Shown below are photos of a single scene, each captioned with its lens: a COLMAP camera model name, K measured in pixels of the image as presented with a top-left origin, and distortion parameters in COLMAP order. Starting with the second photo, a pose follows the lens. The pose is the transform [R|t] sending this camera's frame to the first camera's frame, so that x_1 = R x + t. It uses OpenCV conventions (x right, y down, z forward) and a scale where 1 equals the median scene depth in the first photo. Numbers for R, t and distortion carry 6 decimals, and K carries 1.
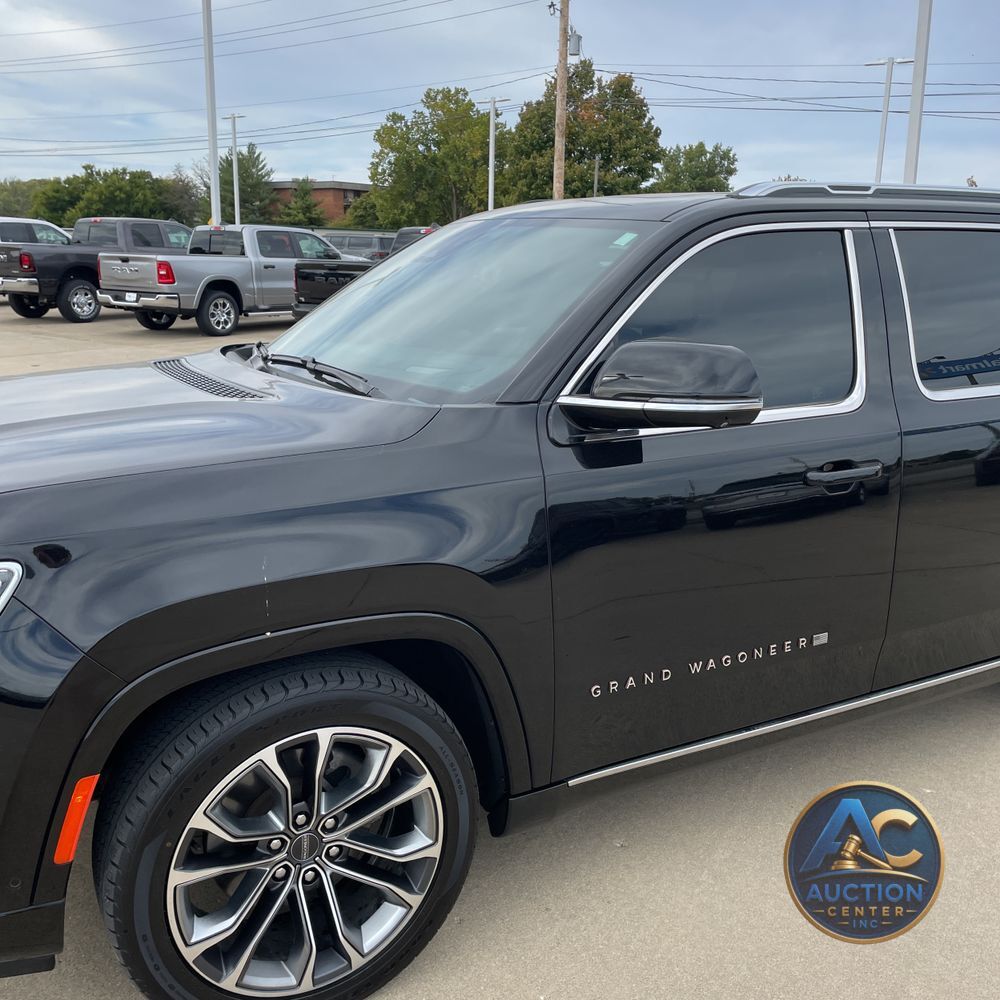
lens RADIAL K [[1028.4, 0, 500.0], [0, 1028.4, 500.0], [0, 0, 1]] dist [0.043885, -0.032255]
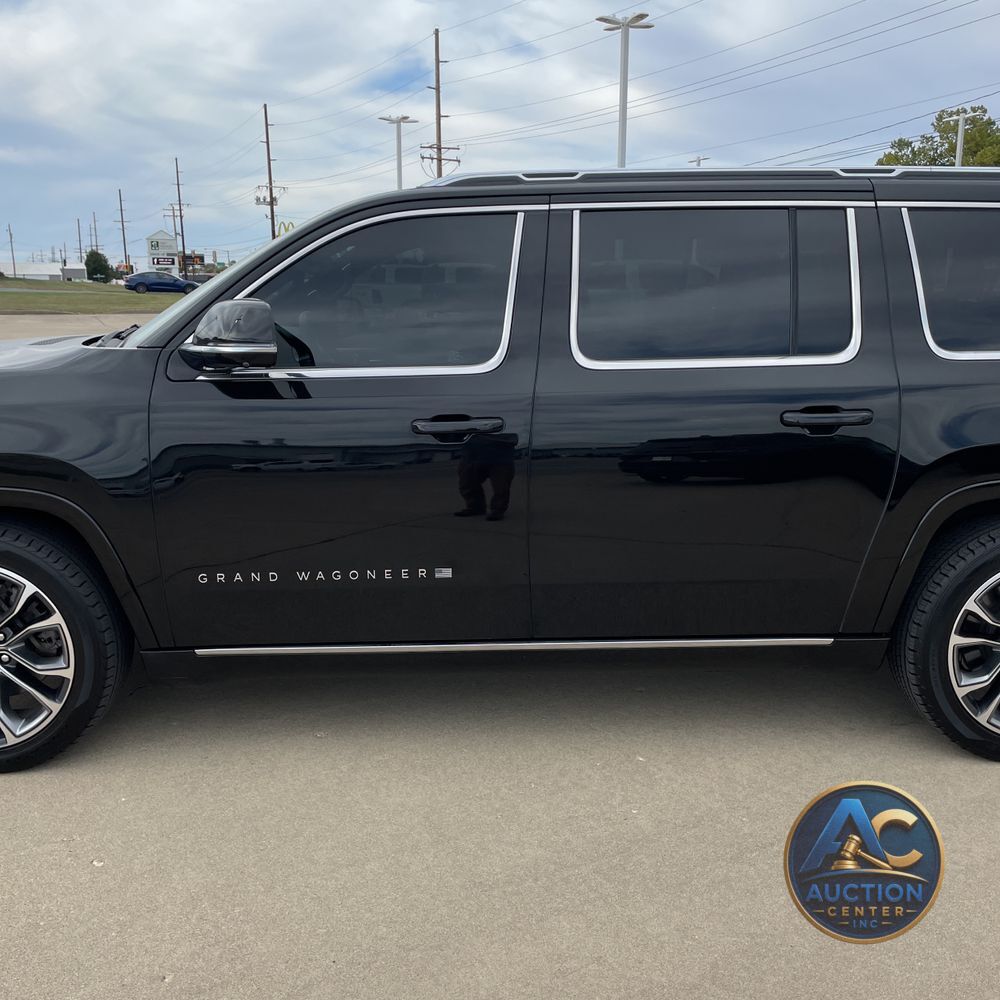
lens RADIAL K [[1028.4, 0, 500.0], [0, 1028.4, 500.0], [0, 0, 1]] dist [0.043885, -0.032255]
pose [[0.883126, 0.070763, -0.463769, 0.810941], [-0.087832, 0.996018, -0.015277, 0.061670], [0.460841, 0.054225, 0.885825, 0.026152]]
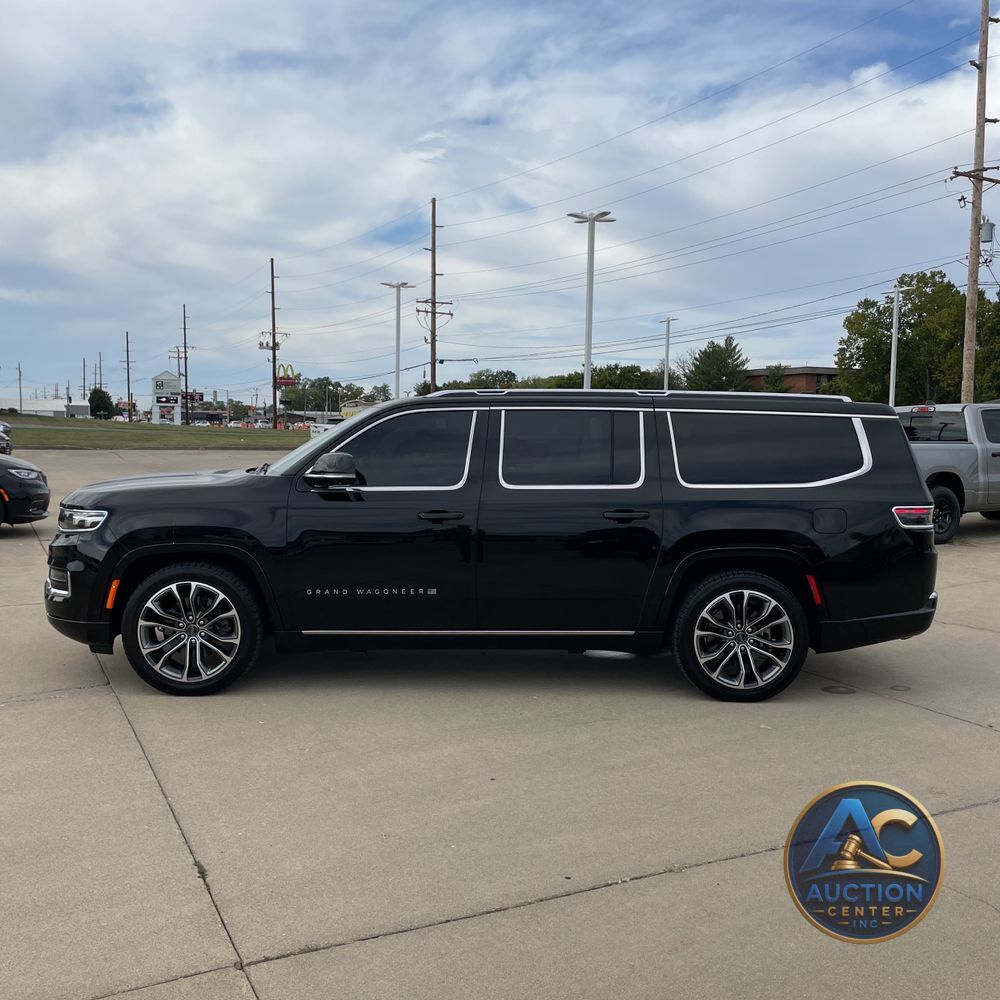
lens RADIAL K [[1052.4, 0, 480.6], [0, 1052.4, 501.0], [0, 0, 1]] dist [0.041480, -0.023993]
pose [[0.878625, 0.022203, -0.476997, 1.350932], [-0.104479, 0.983654, -0.146662, 0.242261], [0.465943, 0.178697, 0.866582, -0.856072]]
